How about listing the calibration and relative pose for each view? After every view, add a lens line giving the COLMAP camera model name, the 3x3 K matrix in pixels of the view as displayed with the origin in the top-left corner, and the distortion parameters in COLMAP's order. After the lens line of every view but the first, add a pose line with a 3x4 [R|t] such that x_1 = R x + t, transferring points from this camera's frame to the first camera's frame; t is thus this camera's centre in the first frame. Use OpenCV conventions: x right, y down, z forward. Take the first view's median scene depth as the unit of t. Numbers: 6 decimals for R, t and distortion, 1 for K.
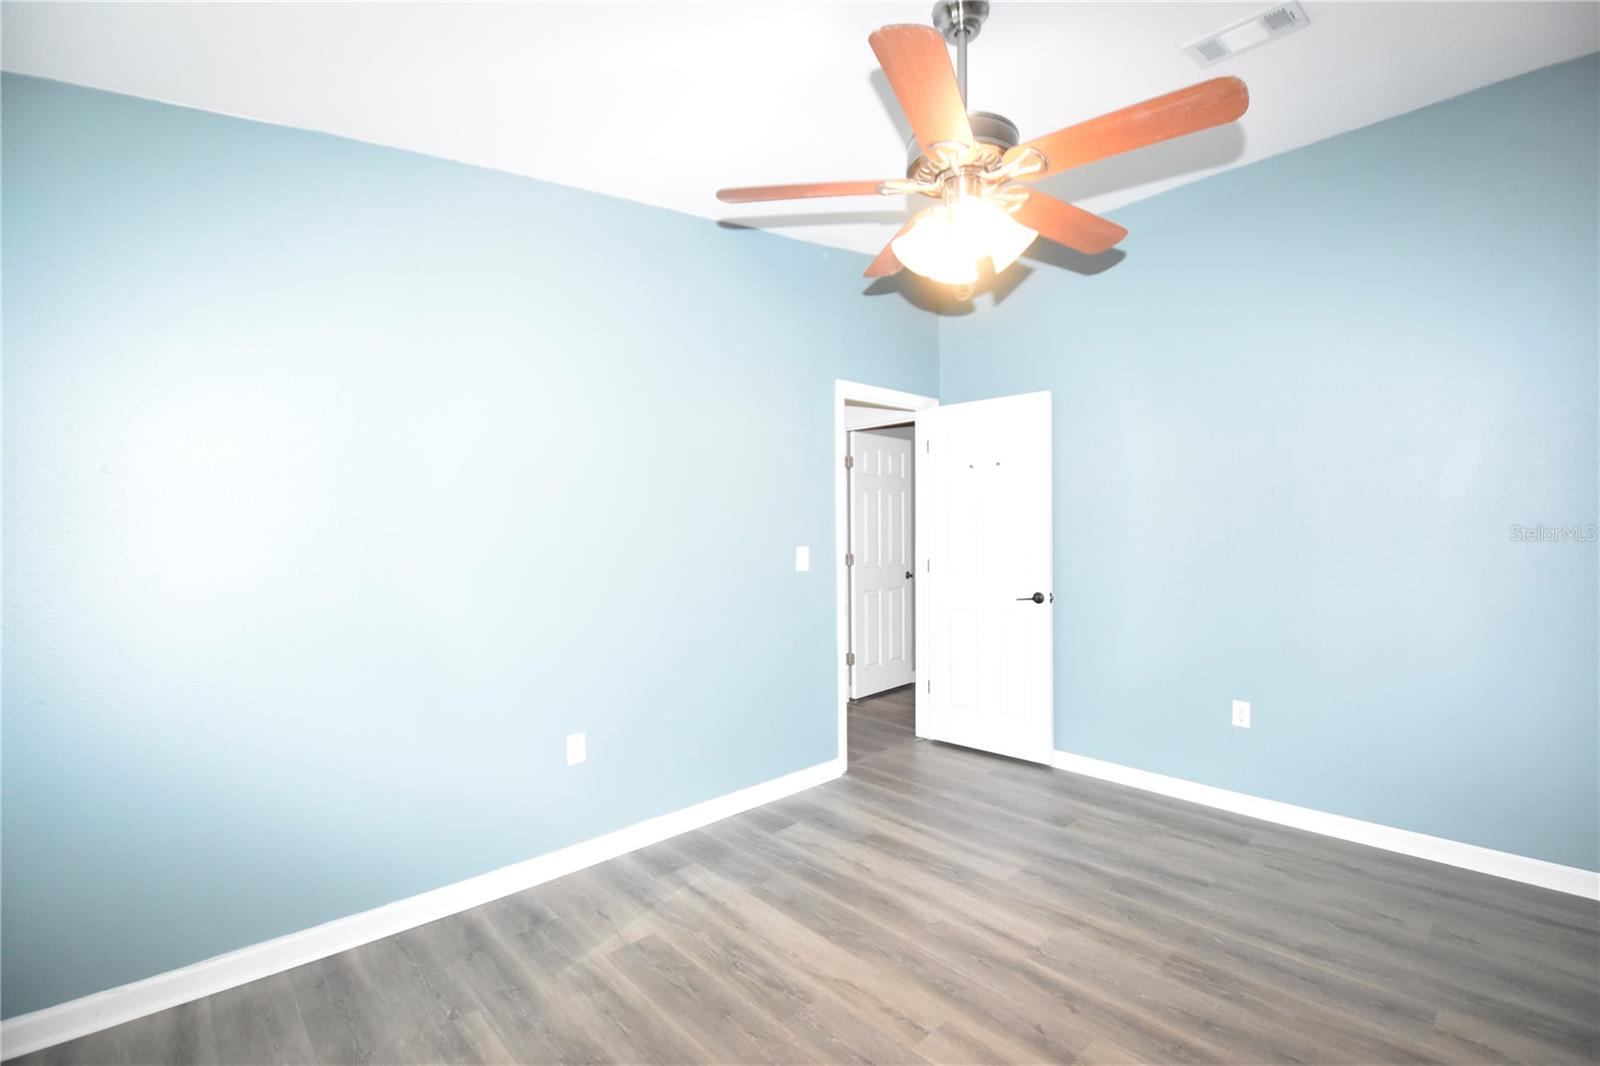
lens RADIAL K [[701.3, 0, 815.7], [0, 701.3, 534.6], [0, 0, 1]] dist [0.020629, -0.026040]
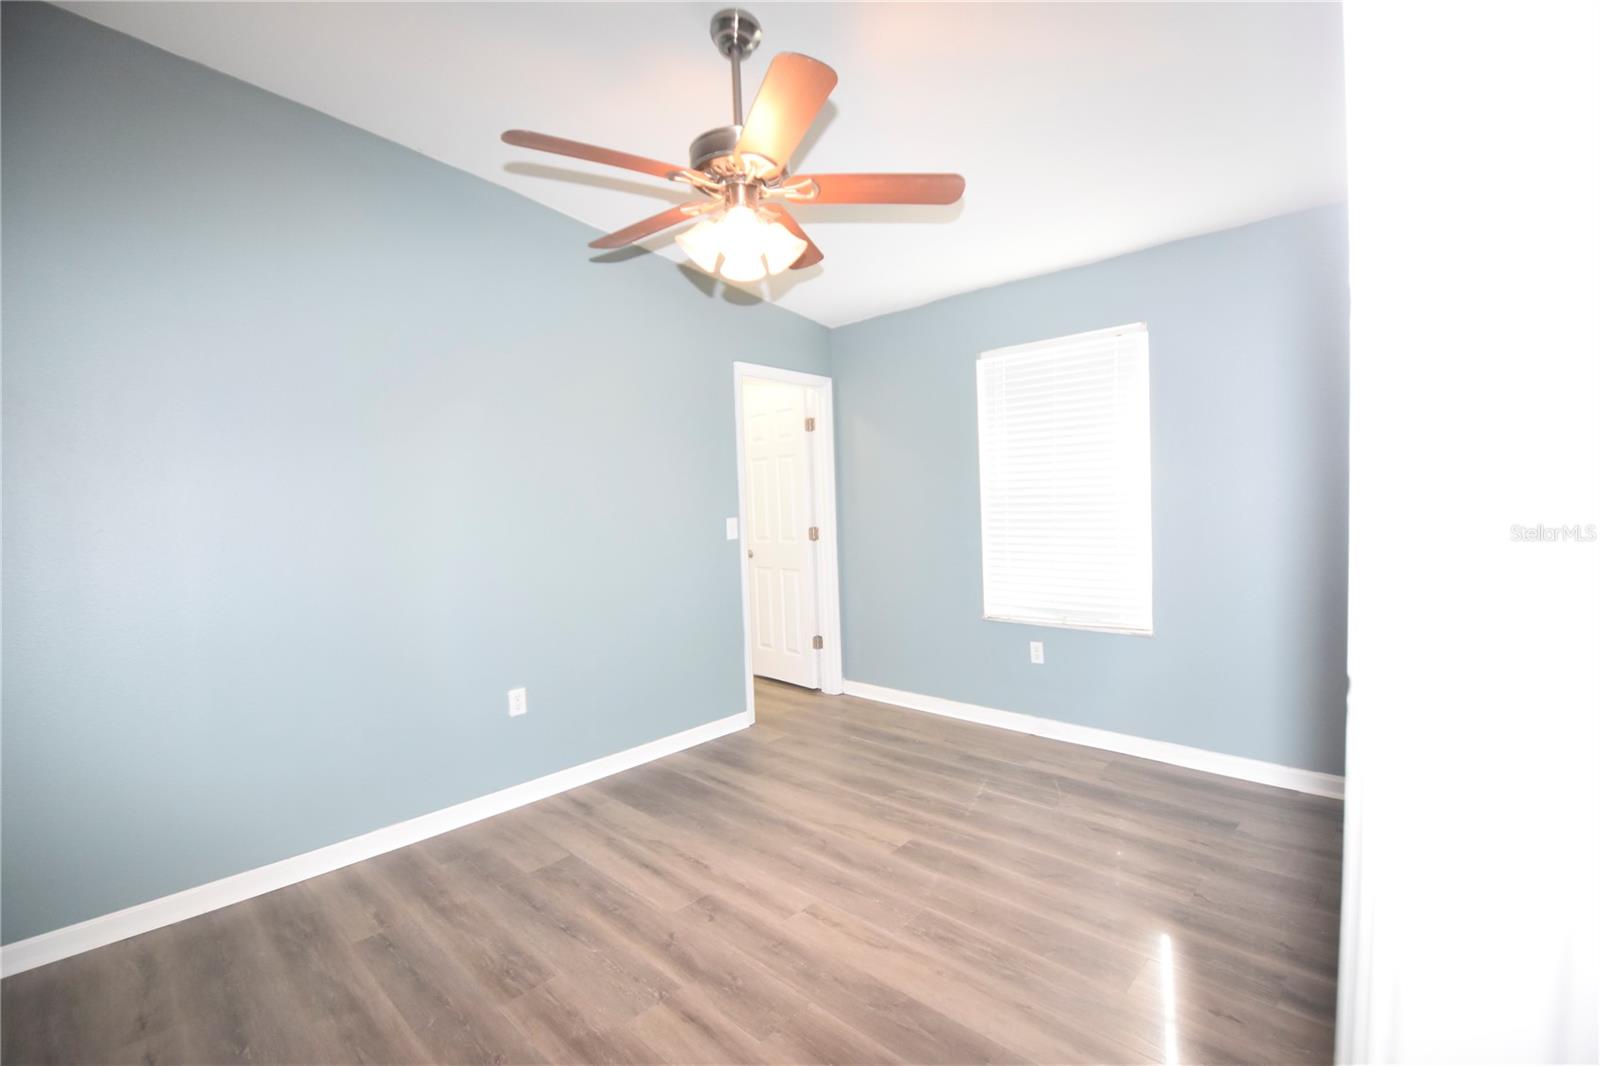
lens RADIAL K [[701.3, 0, 815.7], [0, 701.3, 534.6], [0, 0, 1]] dist [0.020629, -0.026040]
pose [[-0.996987, 0.042067, -0.065169, 0.159057], [0.038724, 0.997910, 0.051740, -0.010567], [0.067209, 0.049060, -0.996532, 1.828781]]
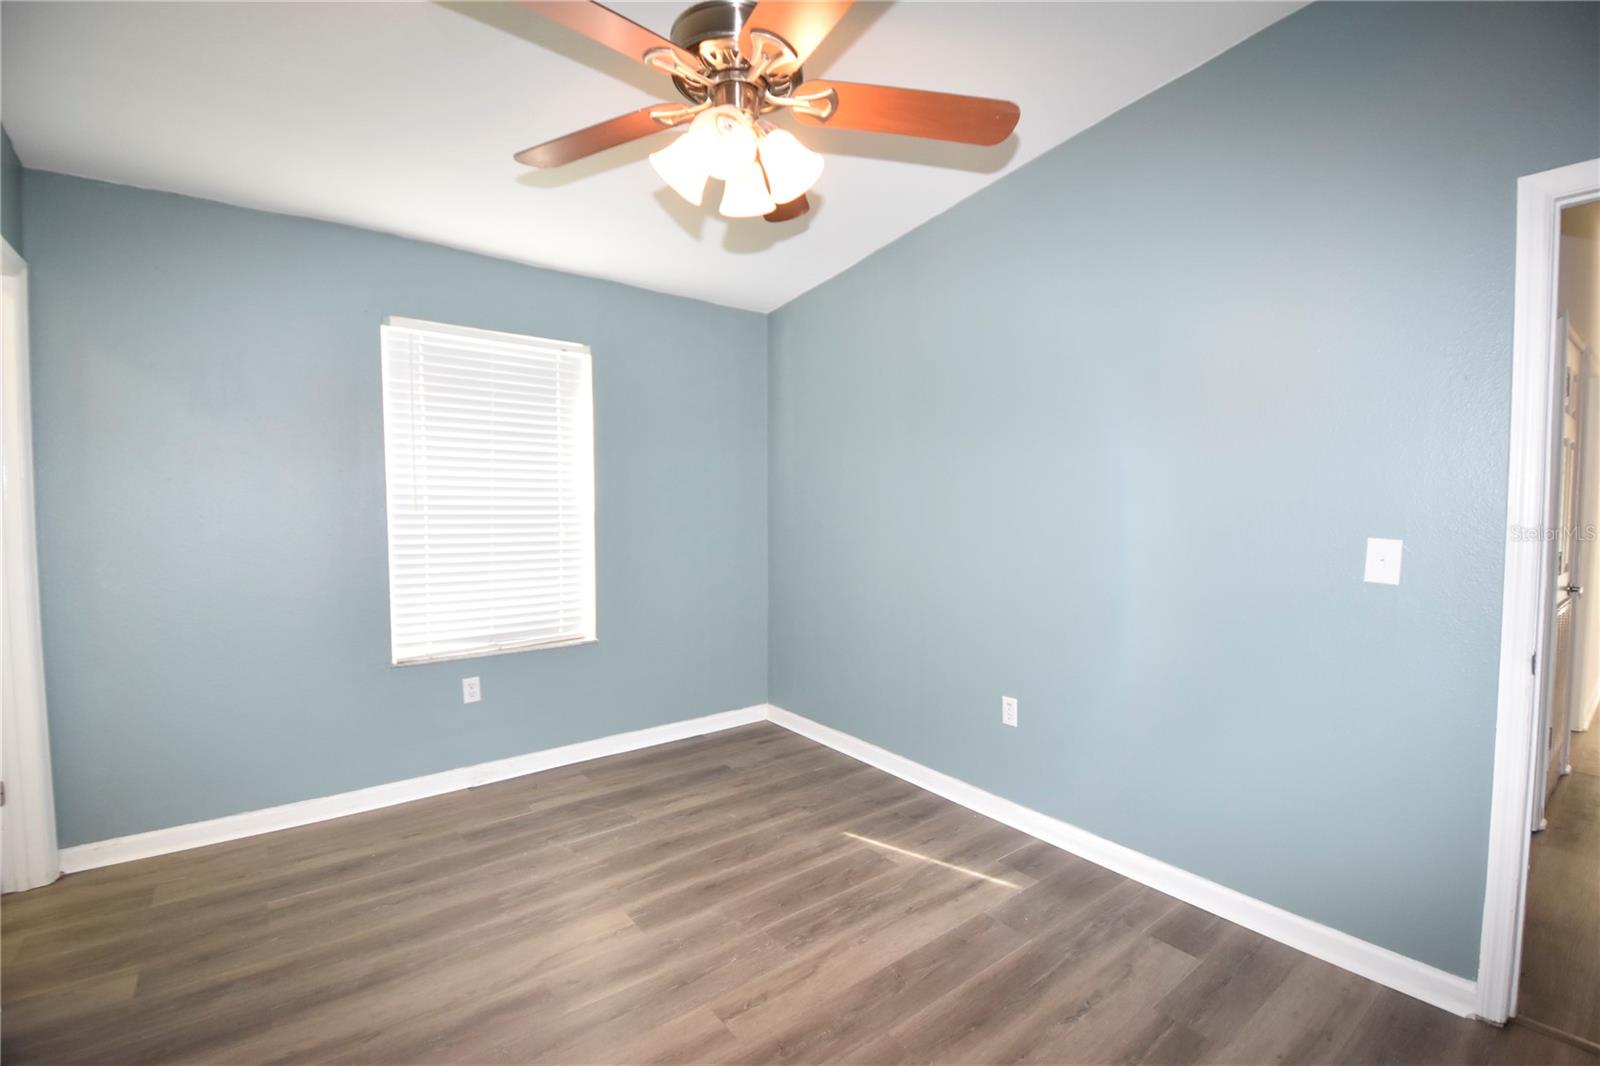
lens RADIAL K [[701.3, 0, 815.7], [0, 701.3, 534.6], [0, 0, 1]] dist [0.020629, -0.026040]
pose [[-0.093233, 0.052470, -0.994261, 0.905593], [-0.005248, 0.998571, 0.053190, -0.018907], [0.995631, 0.010177, -0.092824, 1.008650]]
